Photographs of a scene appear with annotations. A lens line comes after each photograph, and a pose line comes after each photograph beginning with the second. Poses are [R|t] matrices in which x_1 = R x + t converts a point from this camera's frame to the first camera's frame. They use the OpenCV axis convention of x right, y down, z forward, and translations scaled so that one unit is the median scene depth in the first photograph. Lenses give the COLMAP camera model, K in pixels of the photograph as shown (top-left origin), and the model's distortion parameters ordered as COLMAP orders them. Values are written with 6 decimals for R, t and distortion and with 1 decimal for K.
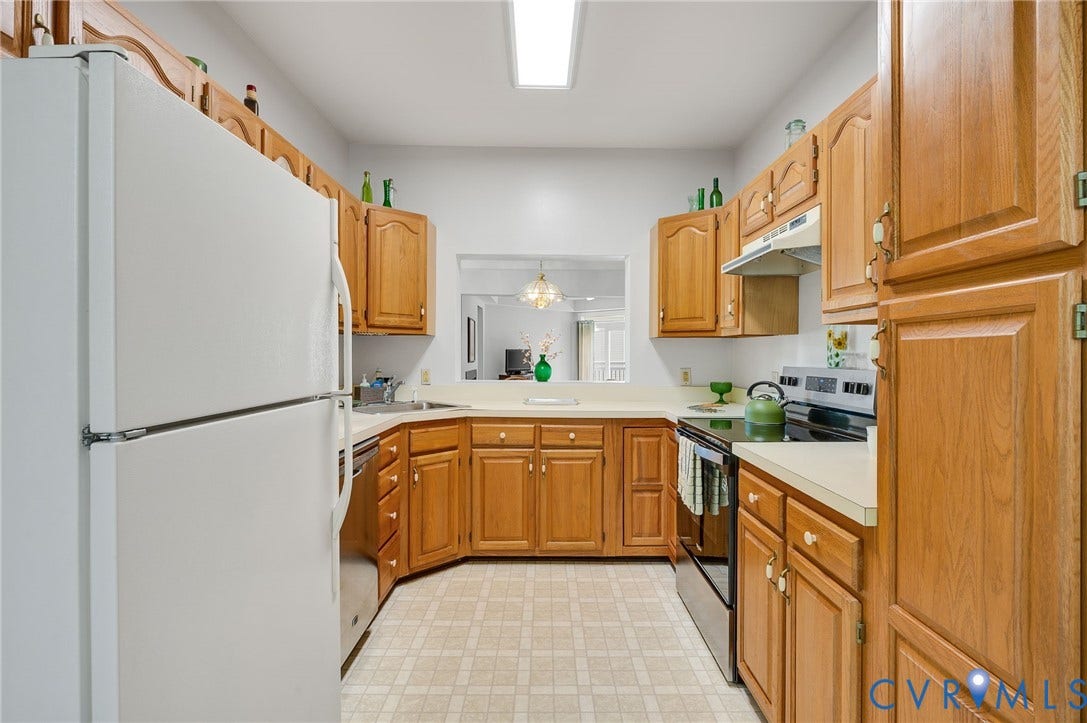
lens RADIAL K [[513.1, 0, 543.5], [0, 513.1, 361.5], [0, 0, 1]] dist [-0.002407, -0.000542]
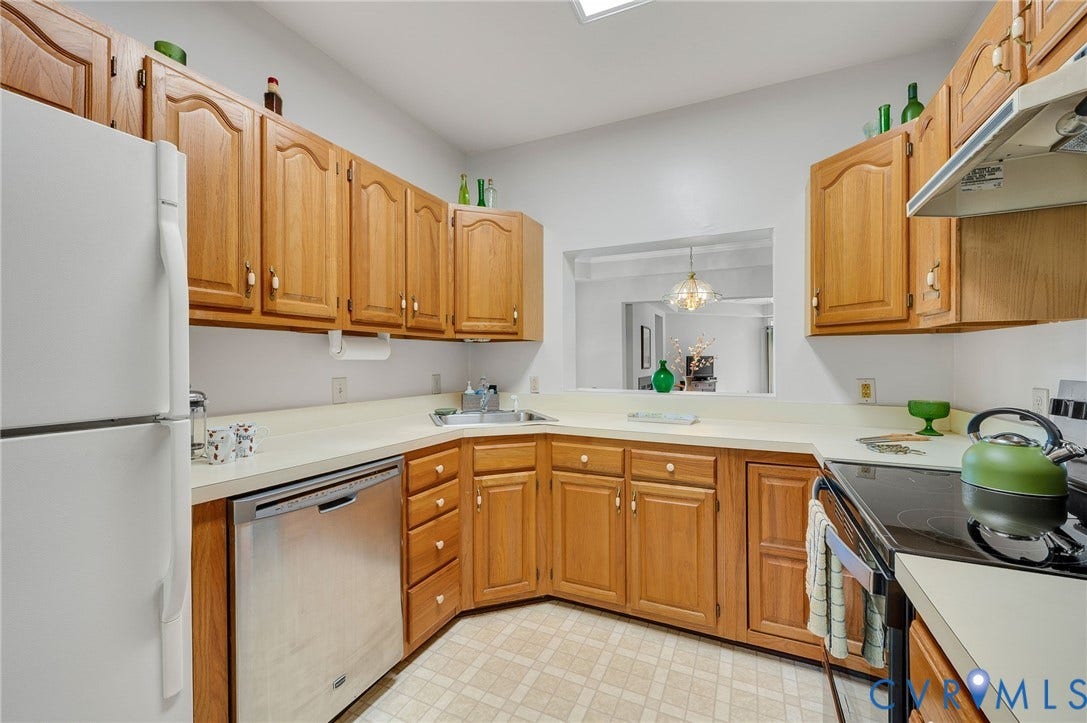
lens RADIAL K [[436.0, 0, 550.0], [0, 436.0, 363.3], [0, 0, 1]] dist [0.001441, -0.000050]
pose [[0.907395, -0.003122, -0.420267, 0.164313], [-0.000983, 0.999954, -0.009550, -0.002336], [0.420278, 0.009079, 0.907350, 0.339320]]
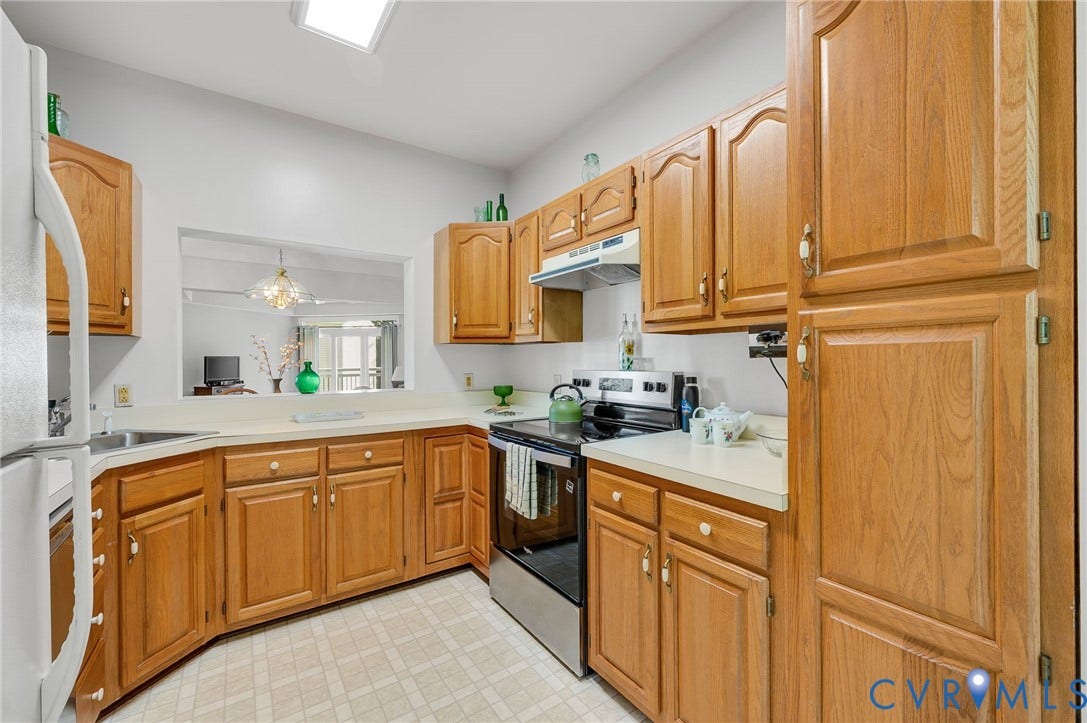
lens RADIAL K [[455.8, 0, 559.5], [0, 455.8, 362.8], [0, 0, 1]] dist [-0.001635, -0.000642]
pose [[0.812025, -0.012195, 0.583495, -0.129895], [0.016904, 0.999854, -0.002629, -0.003531], [-0.583378, 0.011998, 0.812113, 0.178457]]
